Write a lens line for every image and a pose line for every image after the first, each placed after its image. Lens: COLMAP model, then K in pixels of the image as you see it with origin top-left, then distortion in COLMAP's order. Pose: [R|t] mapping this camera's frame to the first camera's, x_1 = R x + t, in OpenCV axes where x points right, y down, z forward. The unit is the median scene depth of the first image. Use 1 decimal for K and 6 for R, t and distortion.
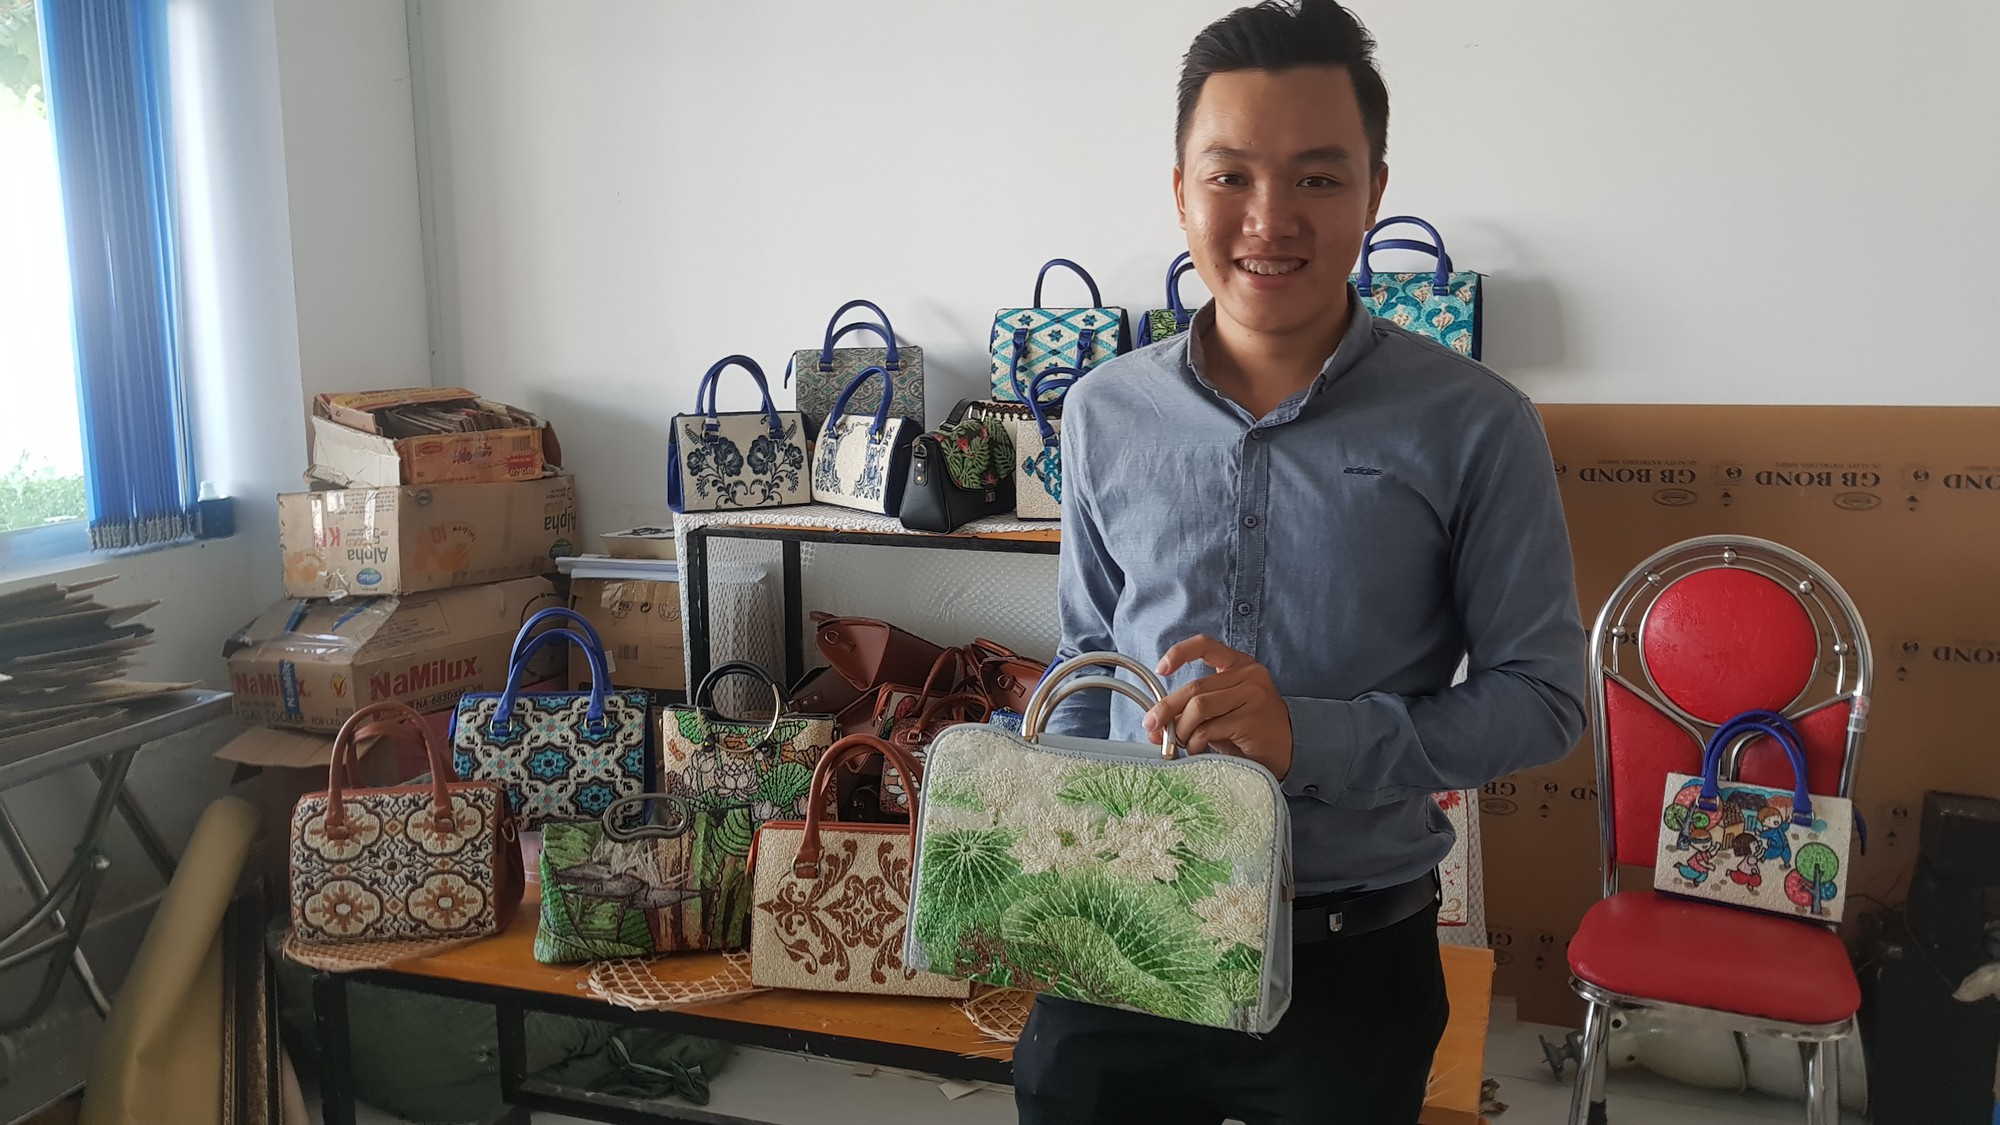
lens RADIAL K [[1543.2, 0, 1003.7], [0, 1543.2, 539.0], [0, 0, 1]] dist [-0.006971, -0.005093]
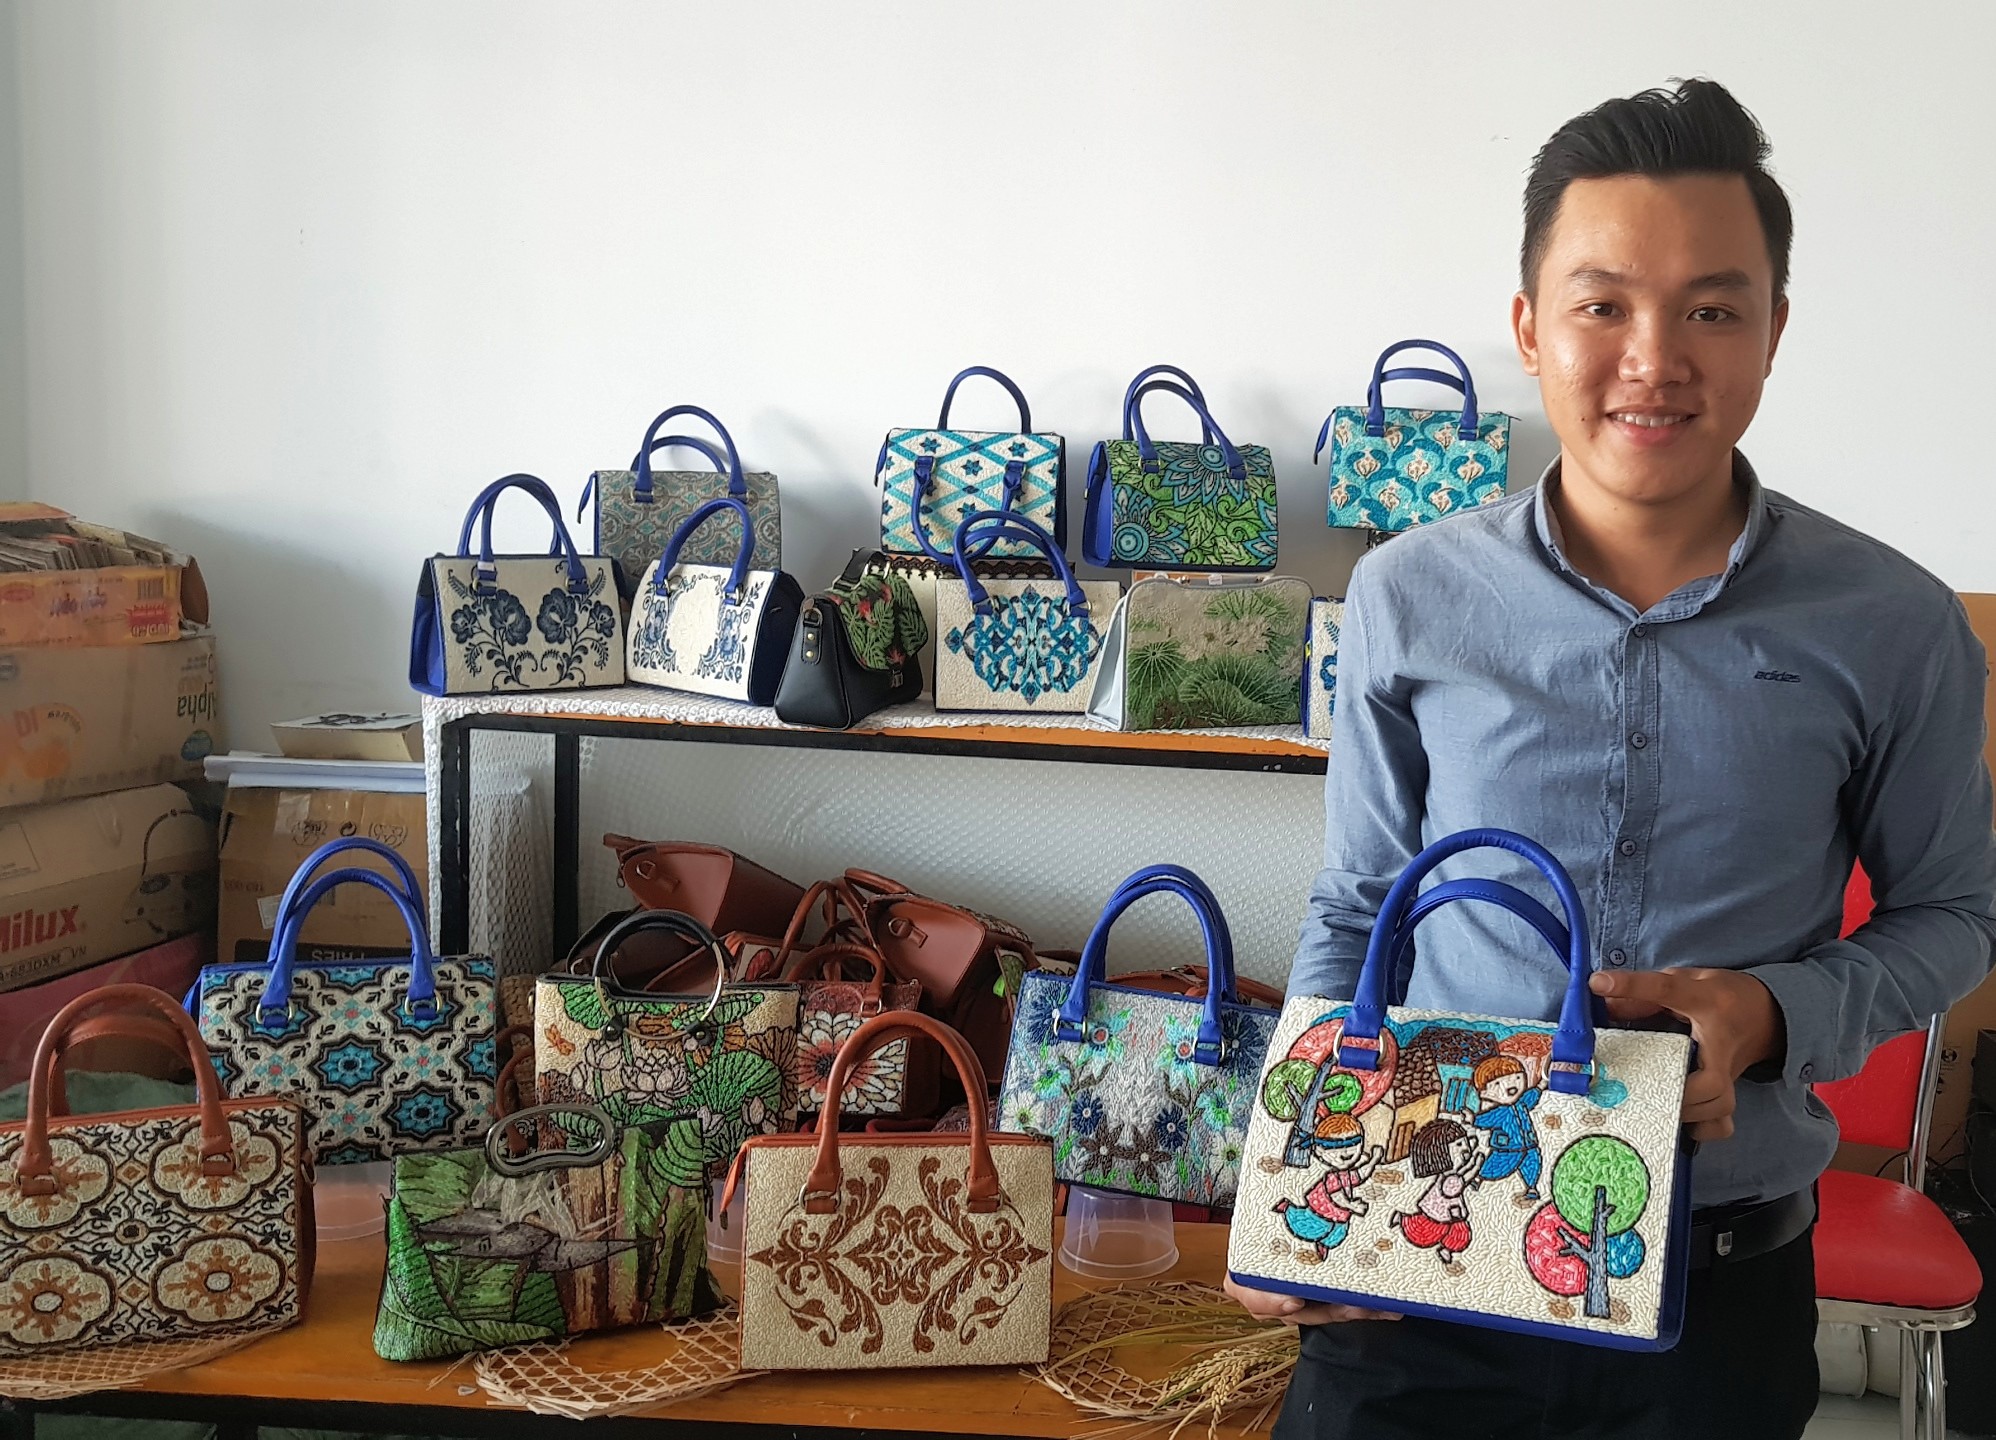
lens RADIAL K [[2025.8, 0, 1001.3], [0, 2025.8, 676.5], [0, 0, 1]] dist [0.000842, -0.015668]
pose [[0.959736, 0.013238, 0.280591, -0.283797], [-0.007880, 0.999765, -0.020215, -0.011710], [-0.280793, 0.017190, 0.959614, 0.055482]]
